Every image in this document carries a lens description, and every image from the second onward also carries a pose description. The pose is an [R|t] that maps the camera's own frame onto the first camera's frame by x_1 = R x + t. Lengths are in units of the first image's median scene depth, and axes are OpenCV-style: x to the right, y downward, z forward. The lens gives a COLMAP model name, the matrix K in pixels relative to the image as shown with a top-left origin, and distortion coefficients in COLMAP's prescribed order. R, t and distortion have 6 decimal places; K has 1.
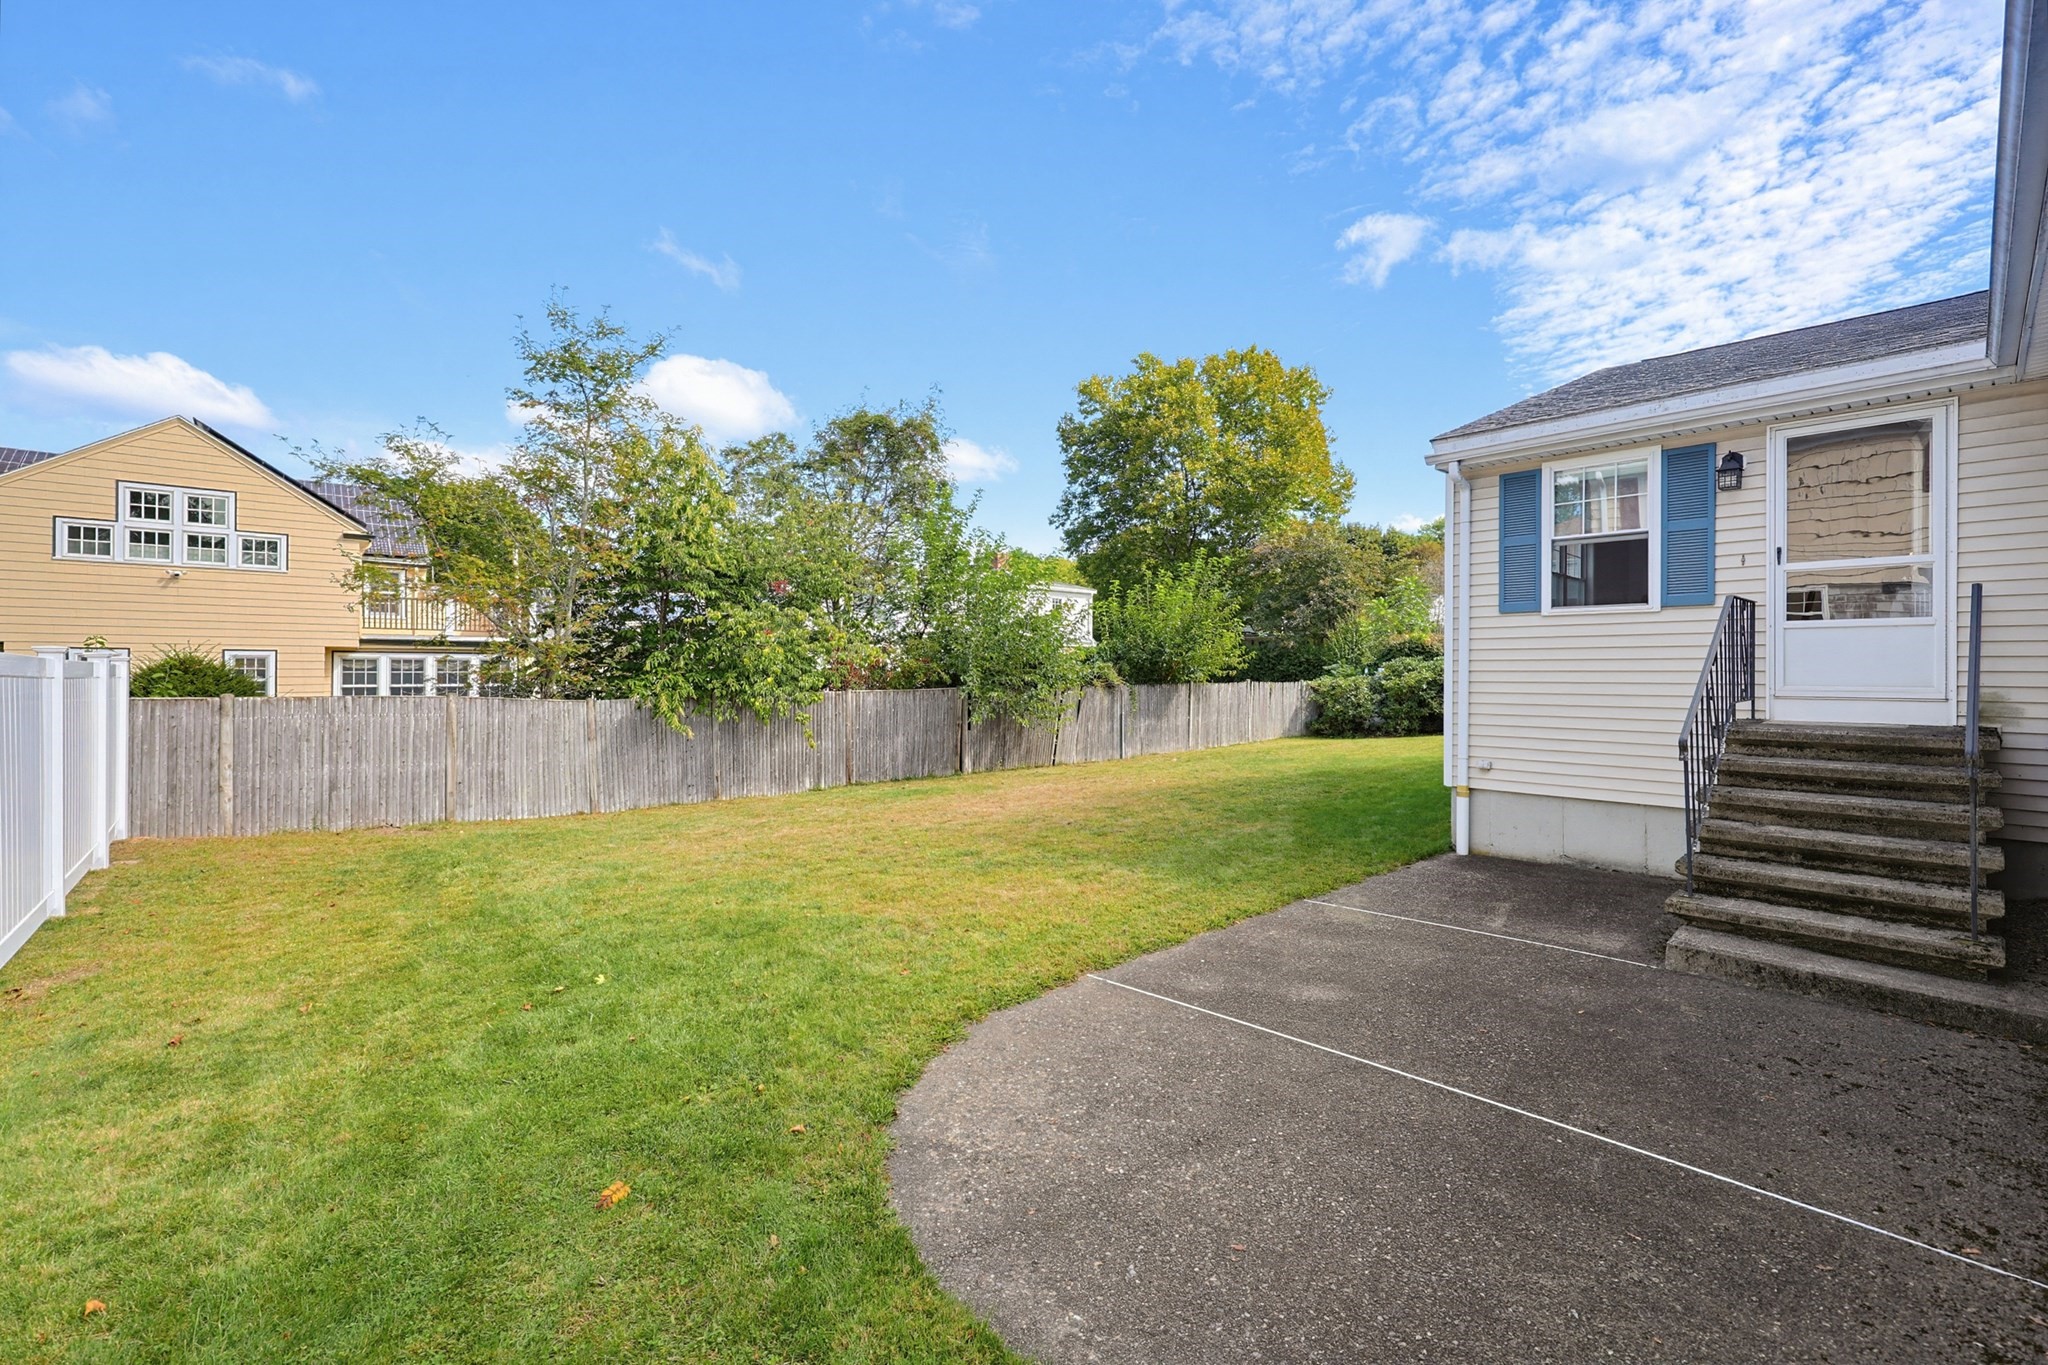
lens RADIAL K [[873.1, 0, 1020.6], [0, 873.1, 681.7], [0, 0, 1]] dist [-0.000554, -0.000052]
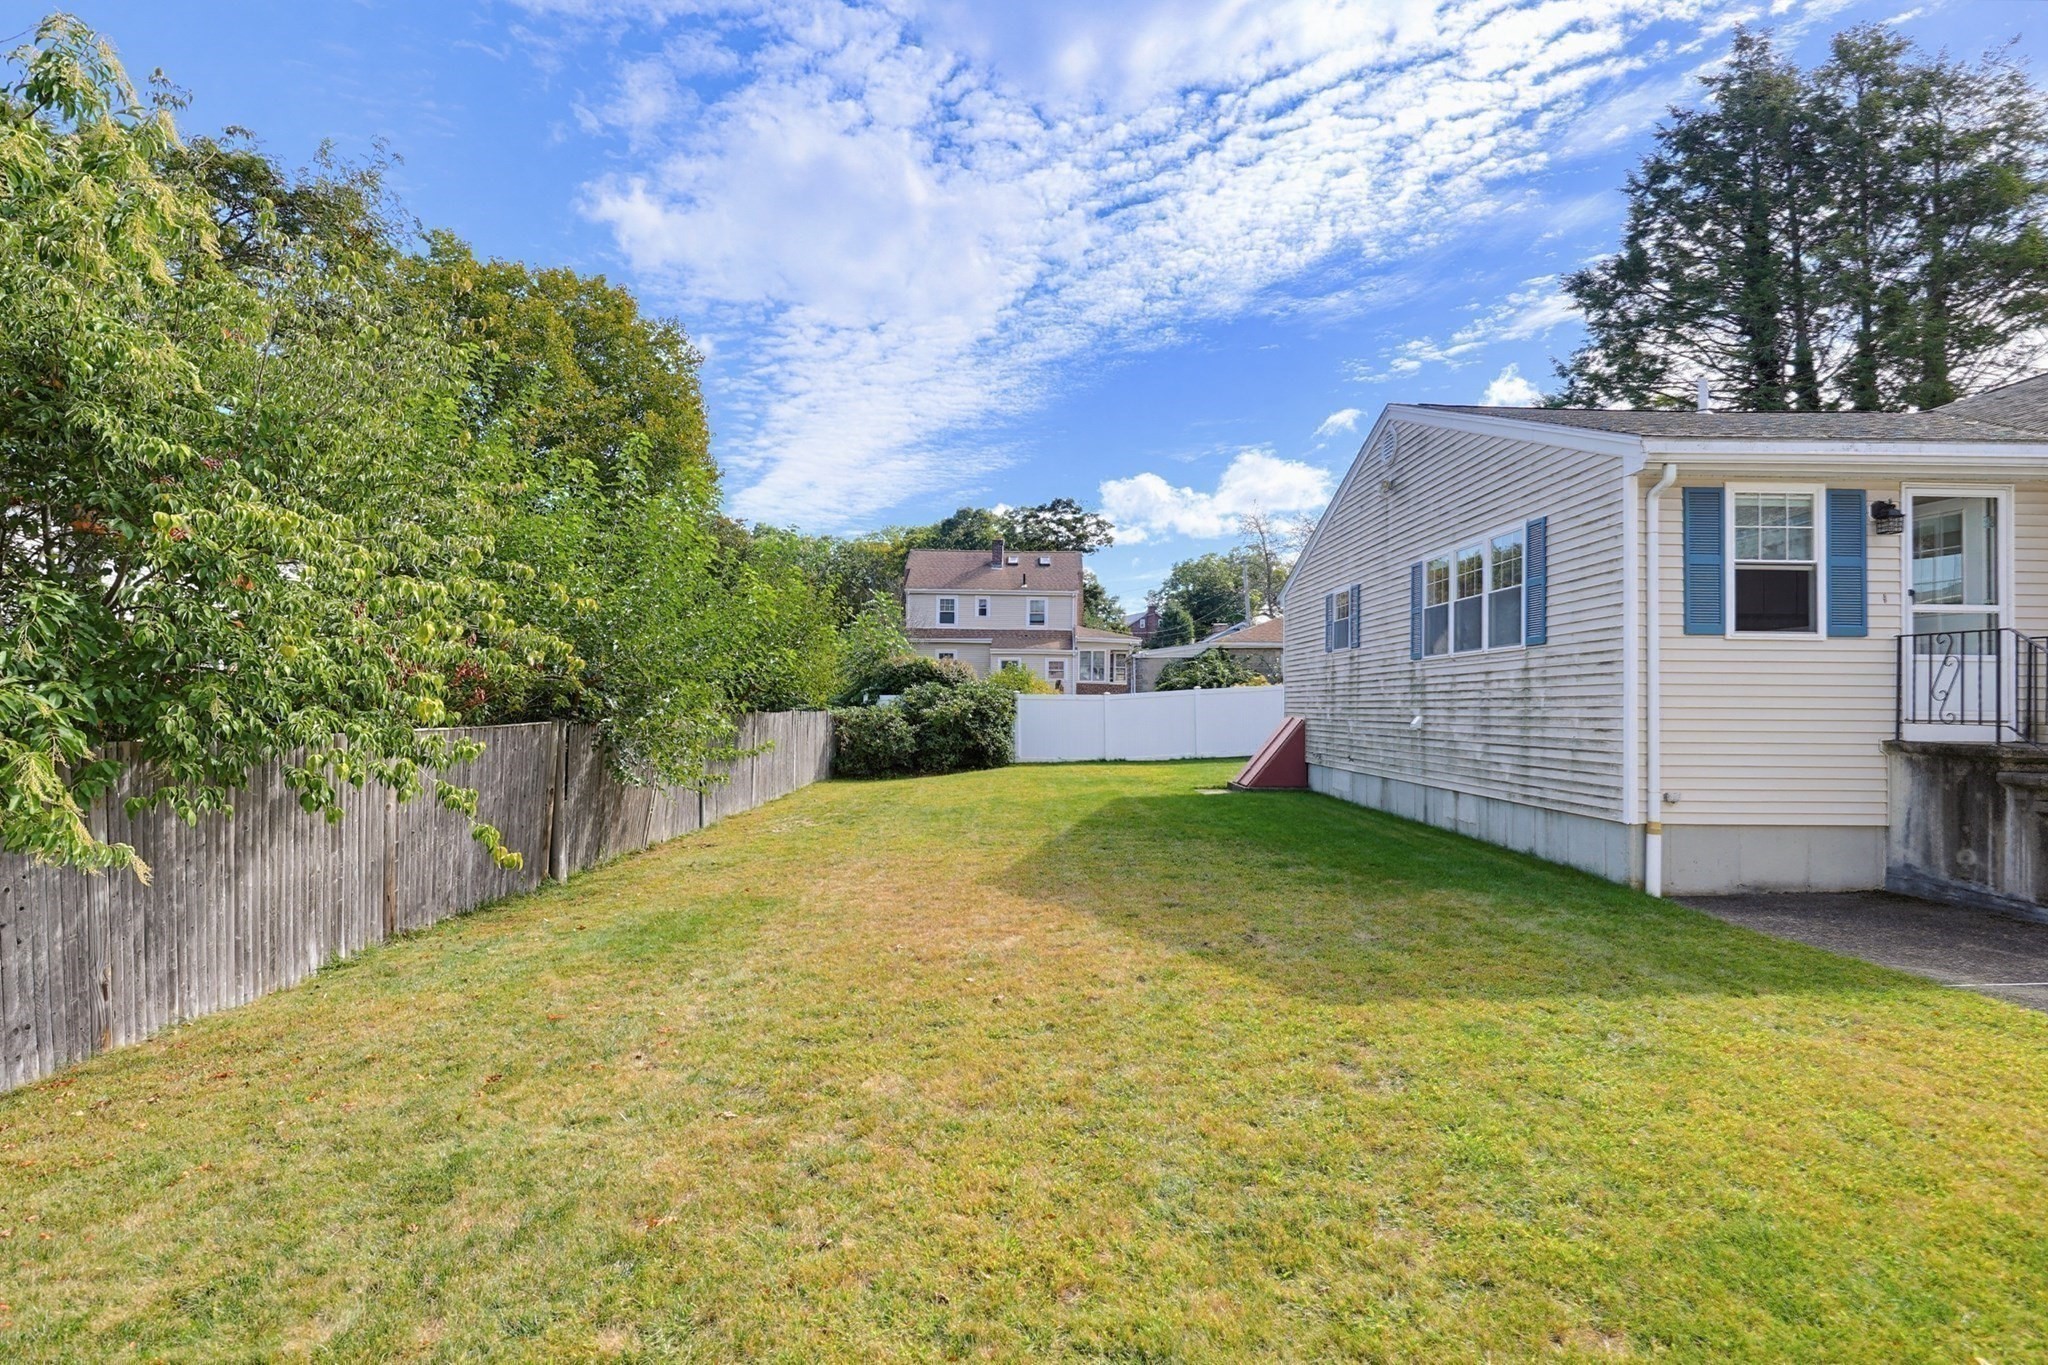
lens RADIAL K [[980.1, 0, 1028.1], [0, 980.1, 688.9], [0, 0, 1]] dist [0.000143, 0.000453]
pose [[0.661175, 0.015478, 0.750072, -0.789044], [0.002268, 0.999741, -0.022629, 0.003235], [-0.750228, 0.016663, 0.660969, 0.929318]]
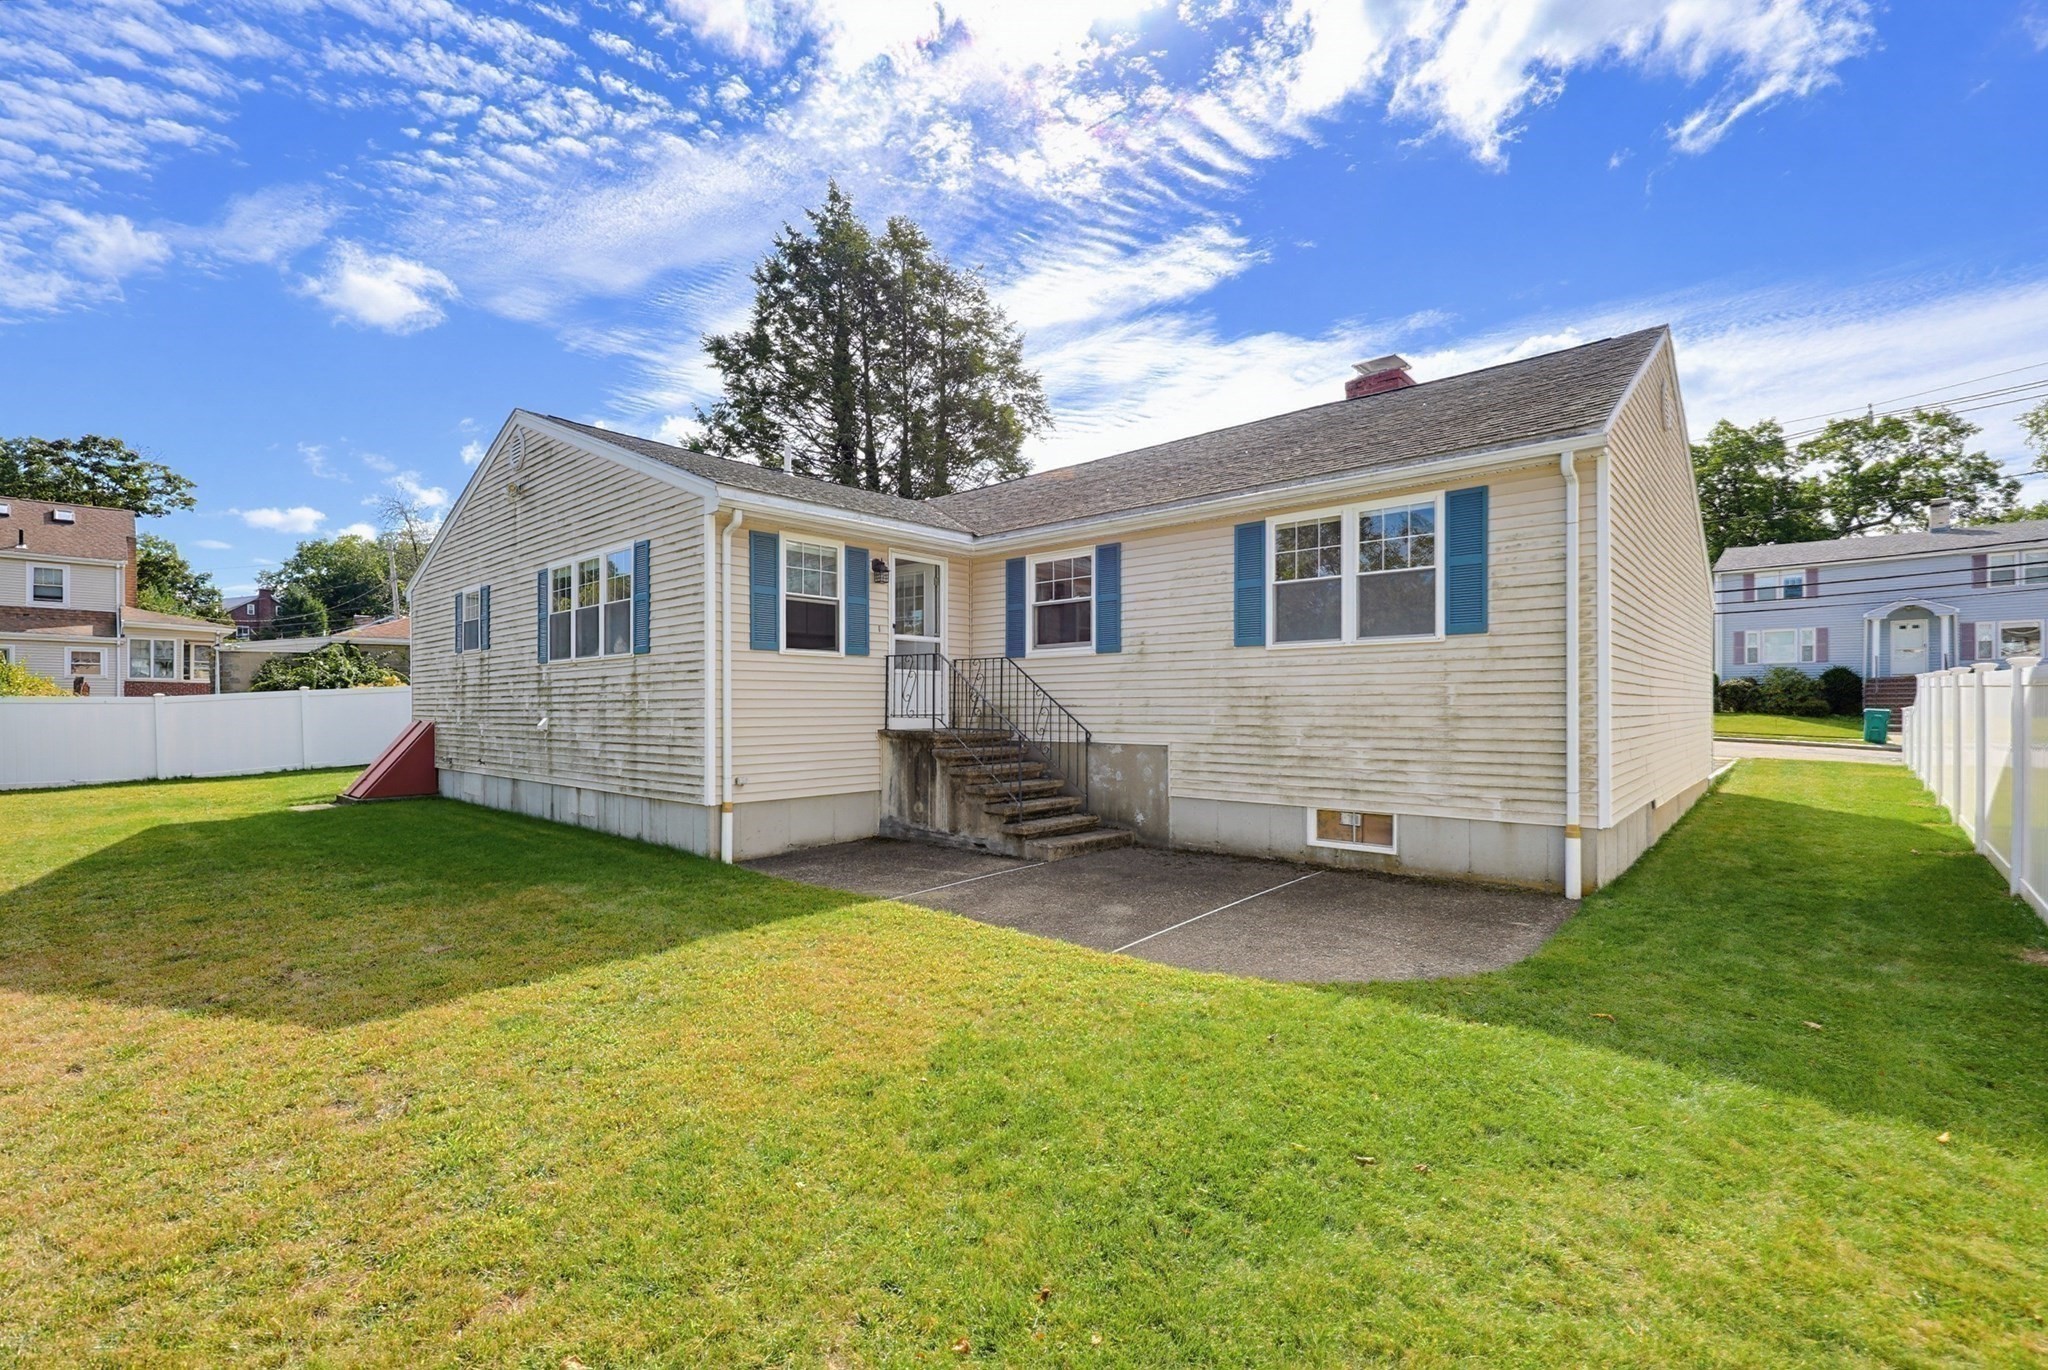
lens RADIAL K [[887.3, 0, 1033.9], [0, 887.3, 712.6], [0, 0, 1]] dist [0.002413, 0.000212]
pose [[-0.109165, -0.009860, 0.993975, -0.747805], [0.014884, 0.999822, 0.011552, -0.001822], [-0.993912, 0.016055, -0.108999, 0.840307]]
